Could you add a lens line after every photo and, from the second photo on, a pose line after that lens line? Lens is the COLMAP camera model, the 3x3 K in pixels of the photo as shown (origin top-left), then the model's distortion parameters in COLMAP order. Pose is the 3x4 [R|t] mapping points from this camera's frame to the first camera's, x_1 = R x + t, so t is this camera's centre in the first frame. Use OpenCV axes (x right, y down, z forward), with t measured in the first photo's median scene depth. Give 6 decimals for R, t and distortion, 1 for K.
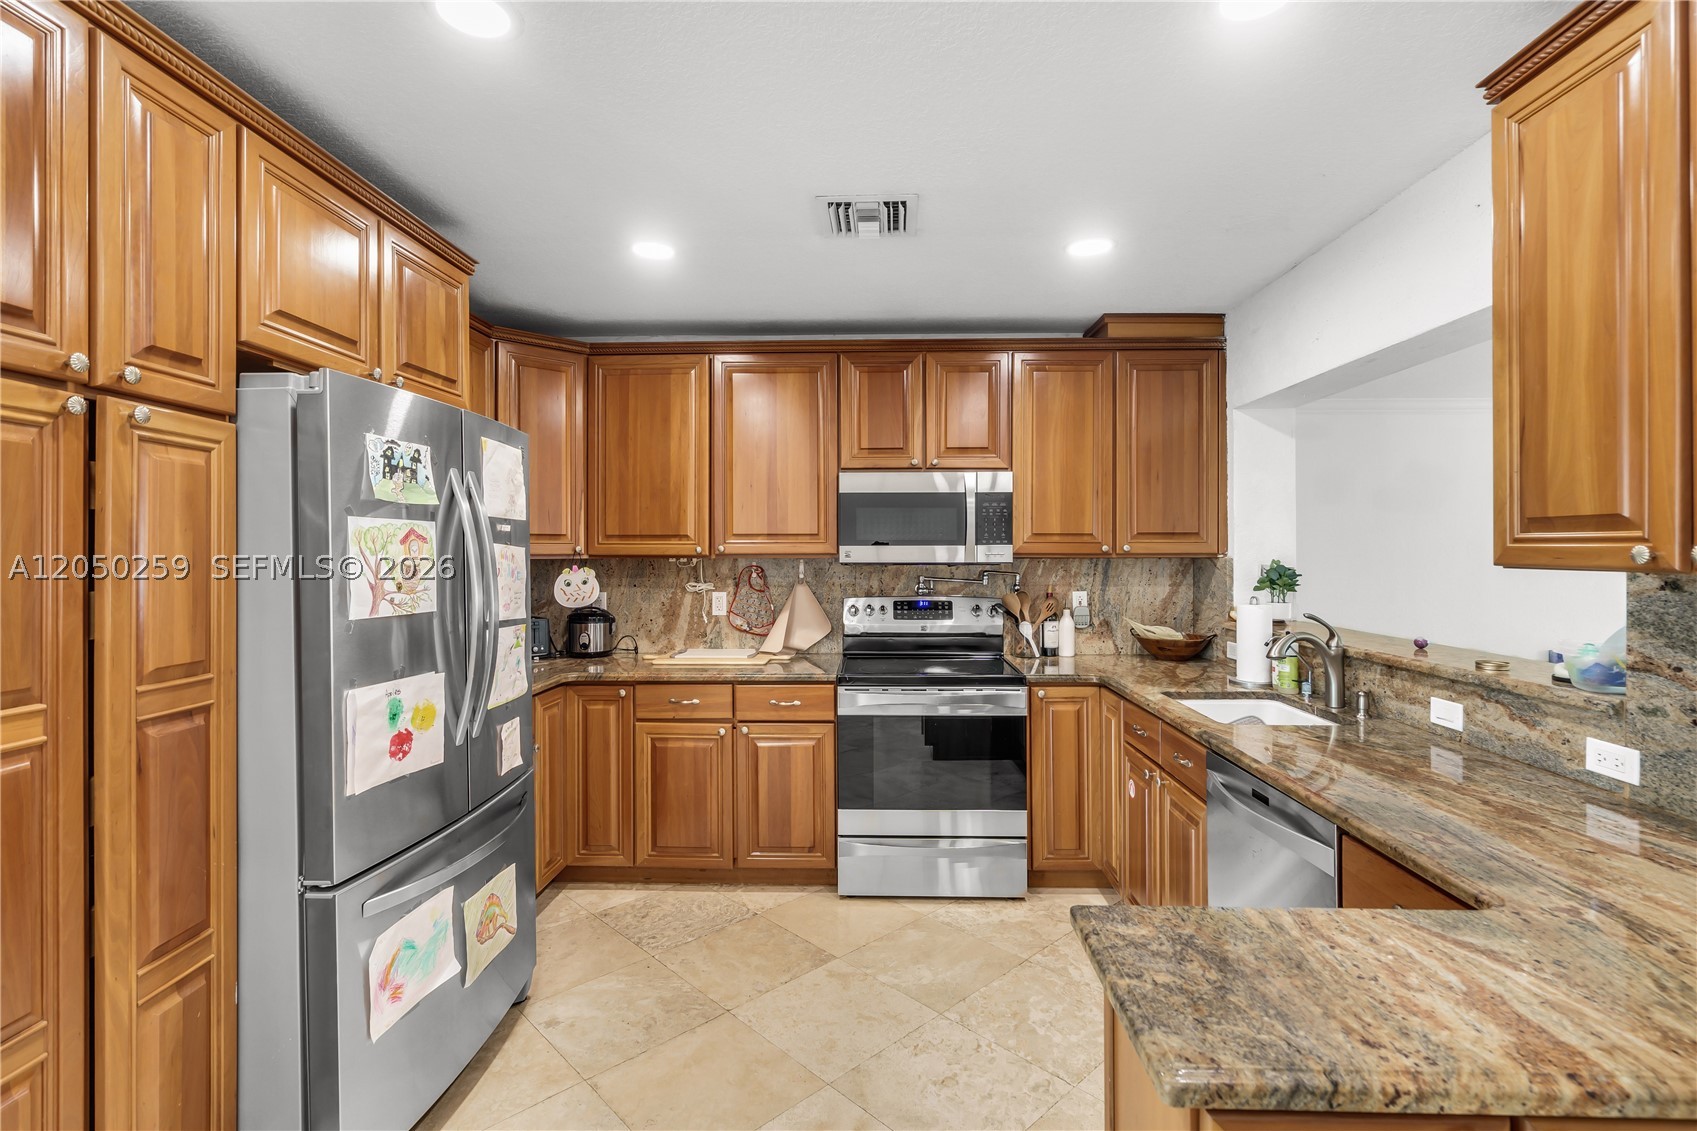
lens RADIAL K [[793.0, 0, 856.3], [0, 793.0, 546.3], [0, 0, 1]] dist [0.000675, 0.000366]
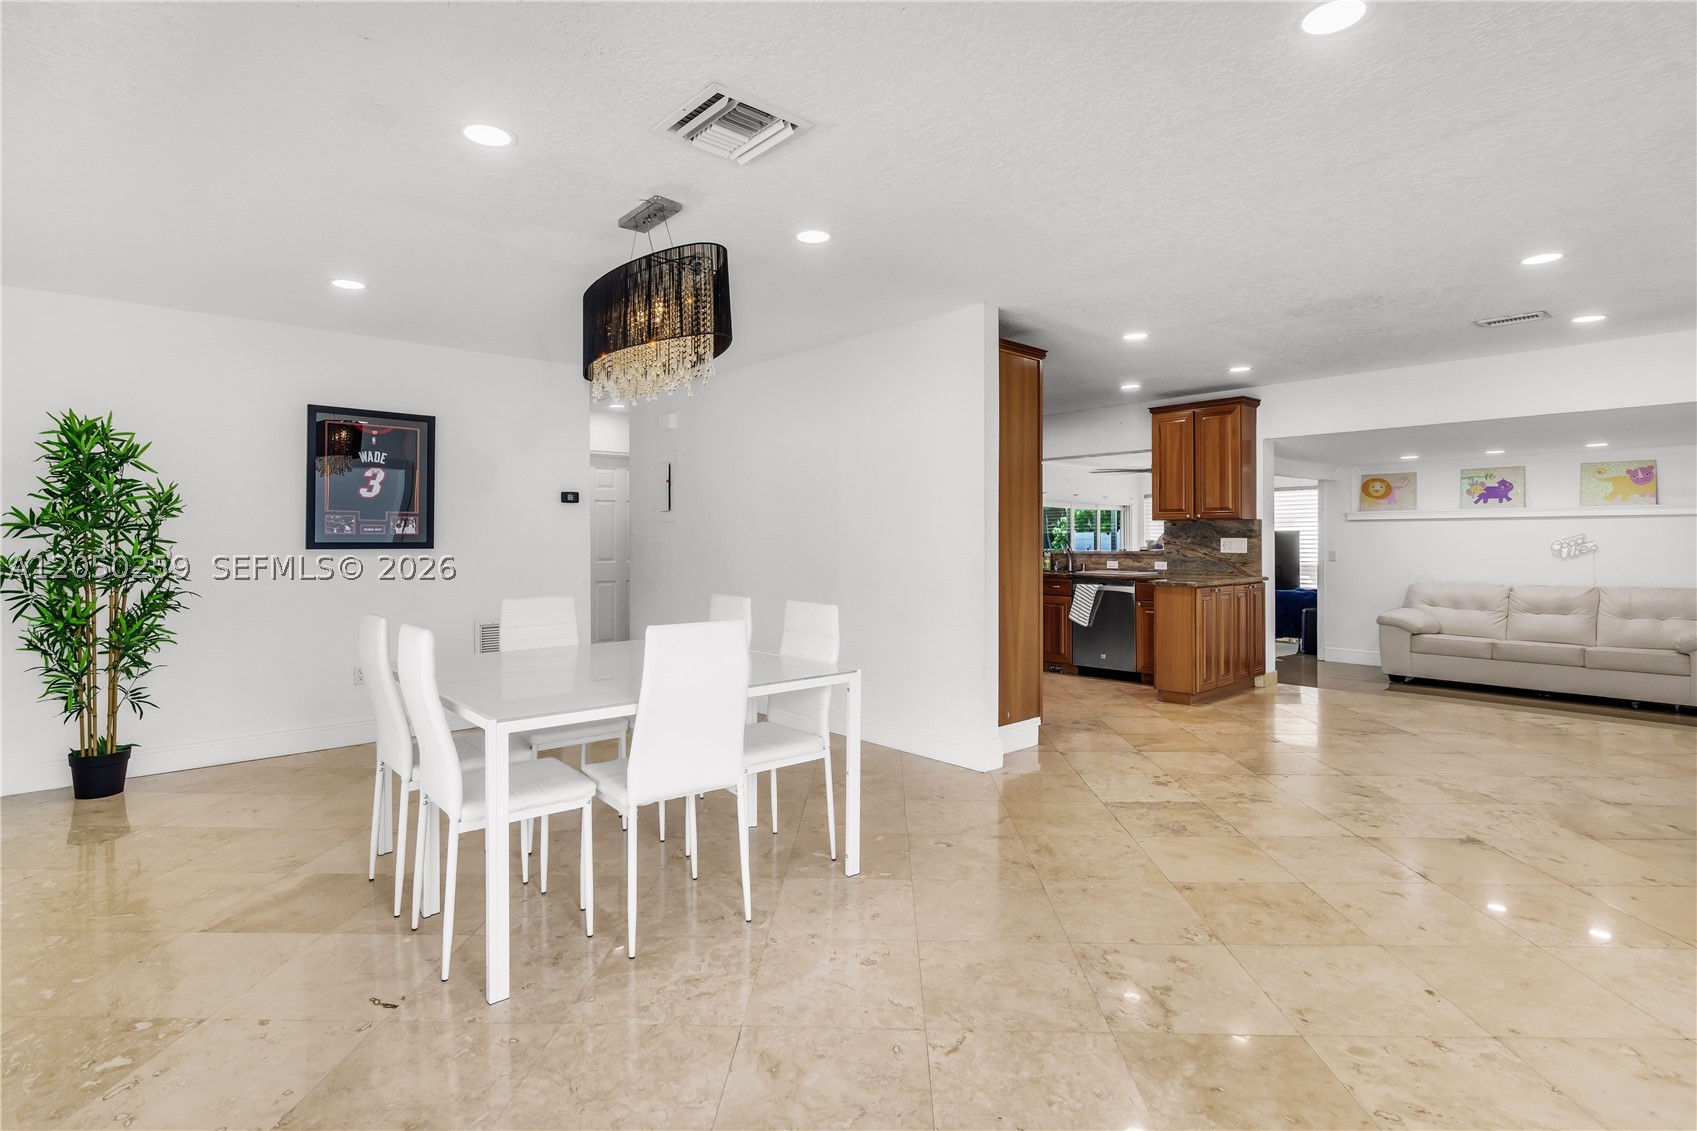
lens RADIAL K [[830.7, 0, 847.4], [0, 830.7, 534.6], [0, 0, 1]] dist [-0.001858, -0.000727]
pose [[0.722063, 0.001516, 0.691825, -1.616212], [0.000390, 0.999997, -0.002599, 0.052558], [-0.691827, 0.002147, 0.722060, -0.516343]]
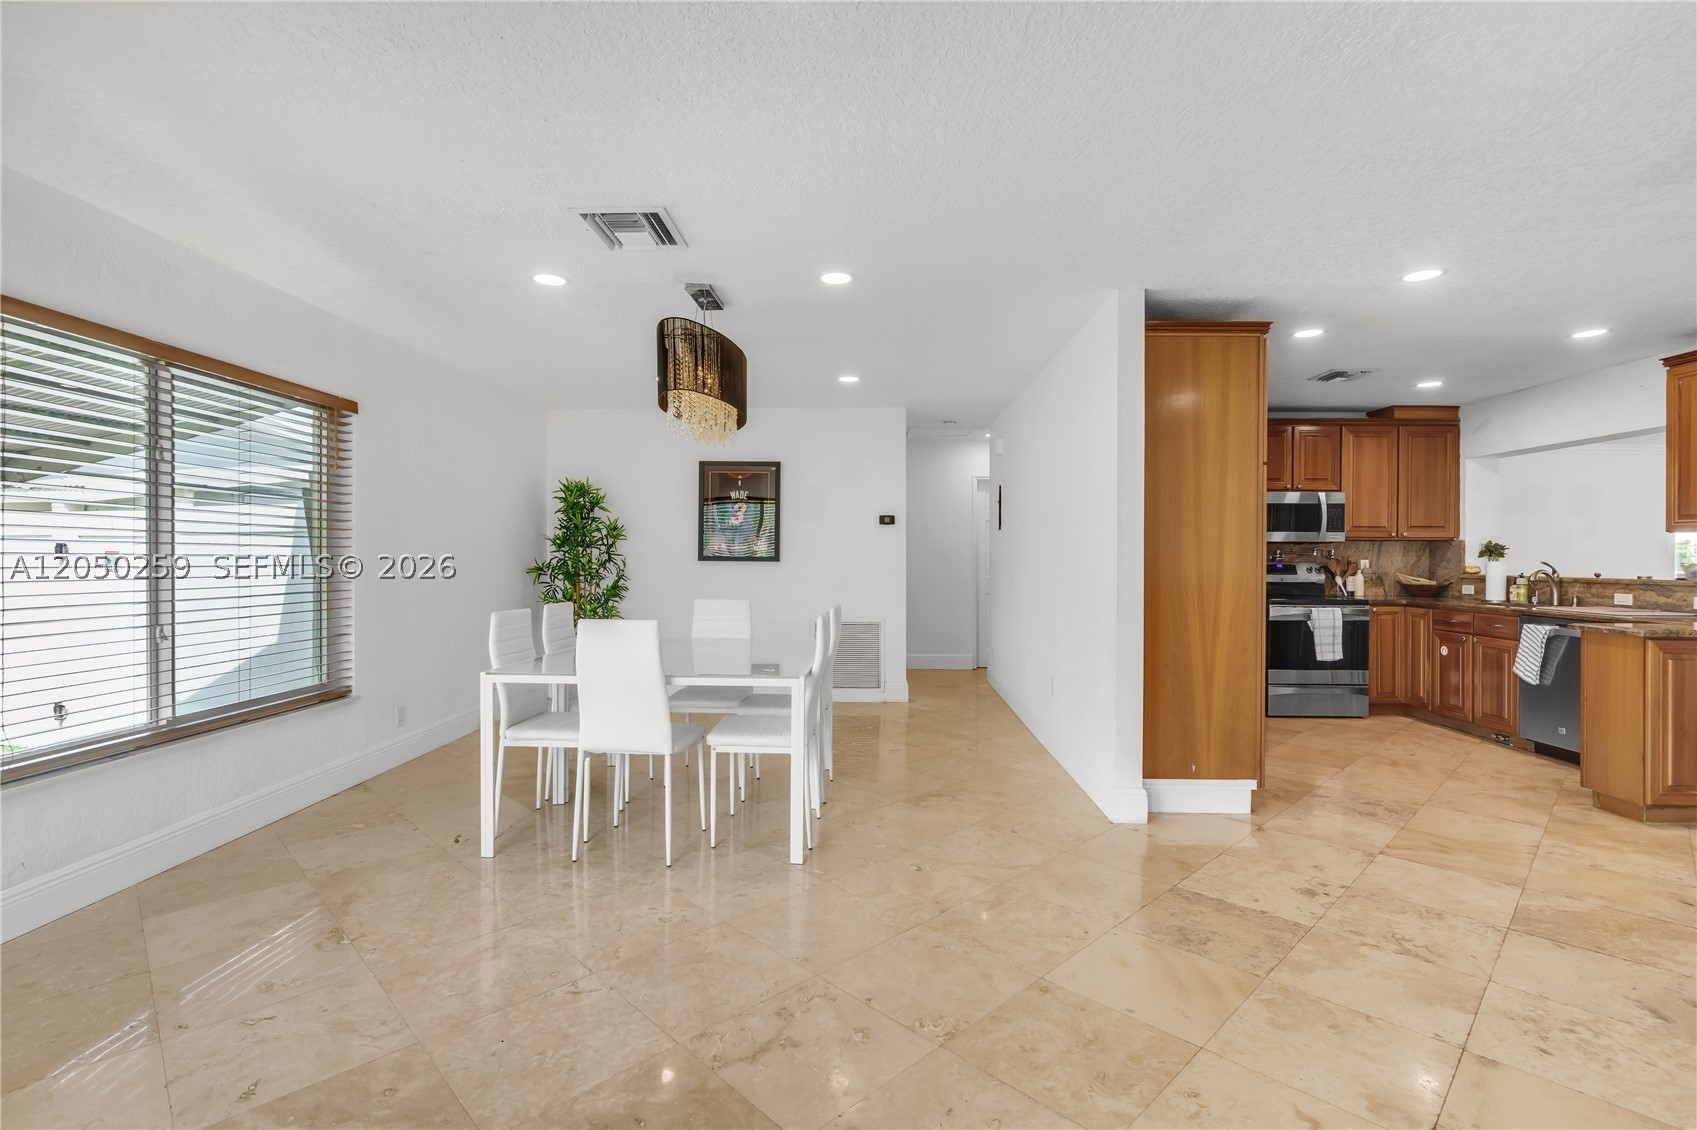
lens RADIAL K [[775.1, 0, 854.0], [0, 775.1, 557.6], [0, 0, 1]] dist [-0.002134, -0.000375]
pose [[0.999934, 0.005109, 0.010303, -0.954847], [-0.005182, 0.999962, 0.007080, 0.050187], [-0.010267, -0.007133, 0.999922, -0.776024]]
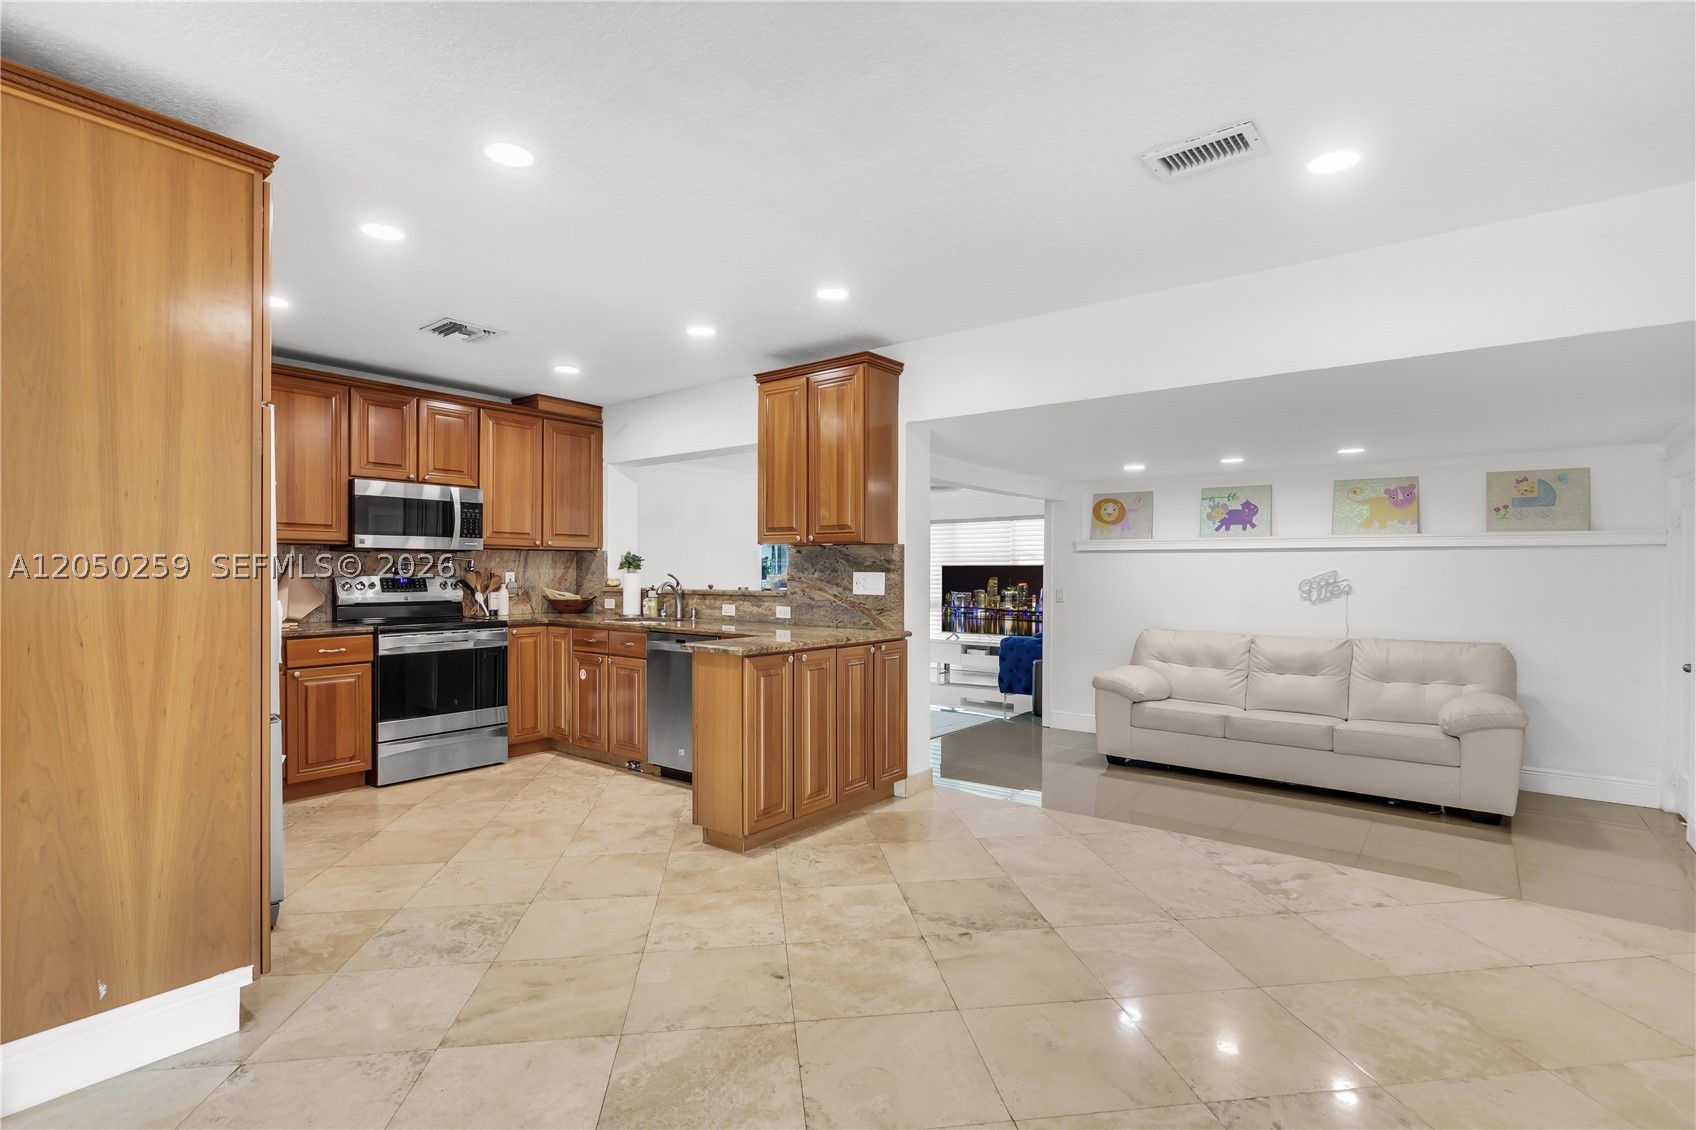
lens RADIAL K [[803.9, 0, 850.0], [0, 803.9, 572.1], [0, 0, 1]] dist [-0.000562, 0.000246]
pose [[0.592055, 0.001978, 0.805895, -0.614717], [-0.007421, 0.999968, 0.002997, 0.052090], [-0.805863, -0.007755, 0.592051, -0.453888]]
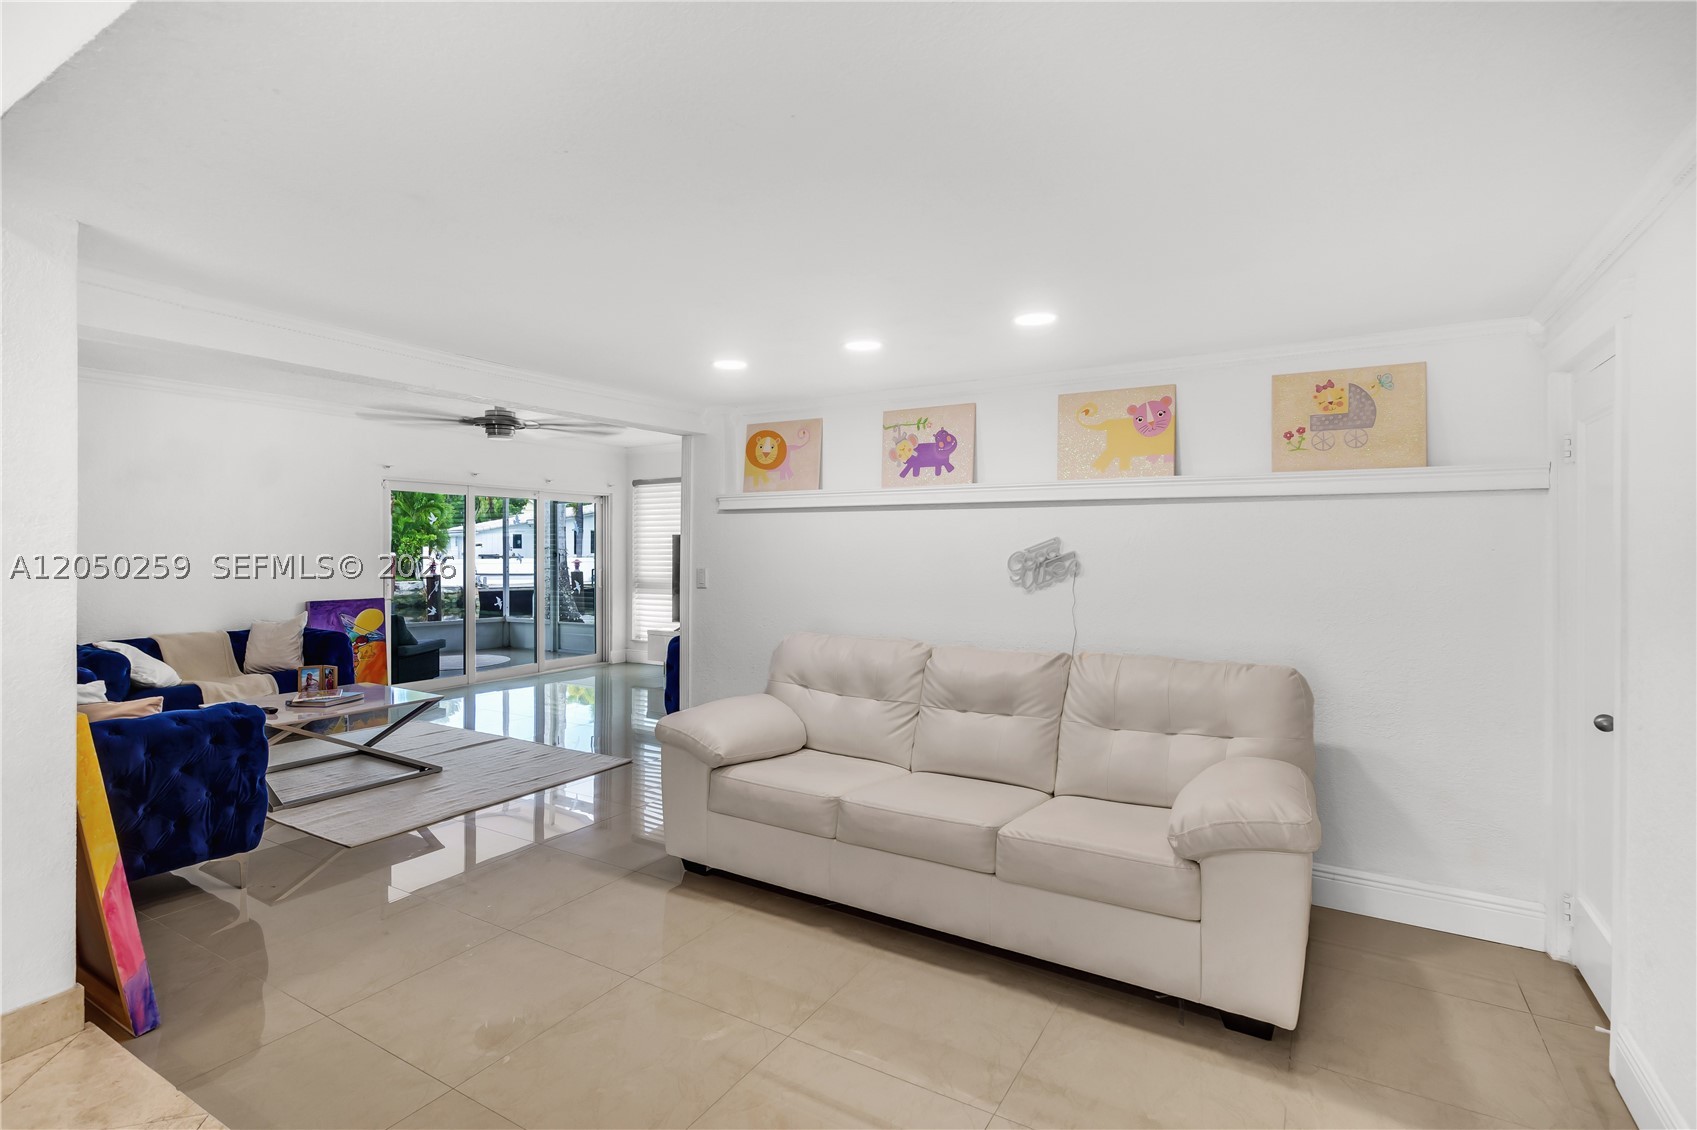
lens RADIAL K [[800.8, 0, 851.8], [0, 800.8, 537.2], [0, 0, 1]] dist [-0.000036, -0.000054]
pose [[0.486766, 0.007054, 0.873504, 0.308764], [-0.003520, 0.999975, -0.006113, 0.053294], [-0.873525, -0.000099, 0.486778, -0.550871]]
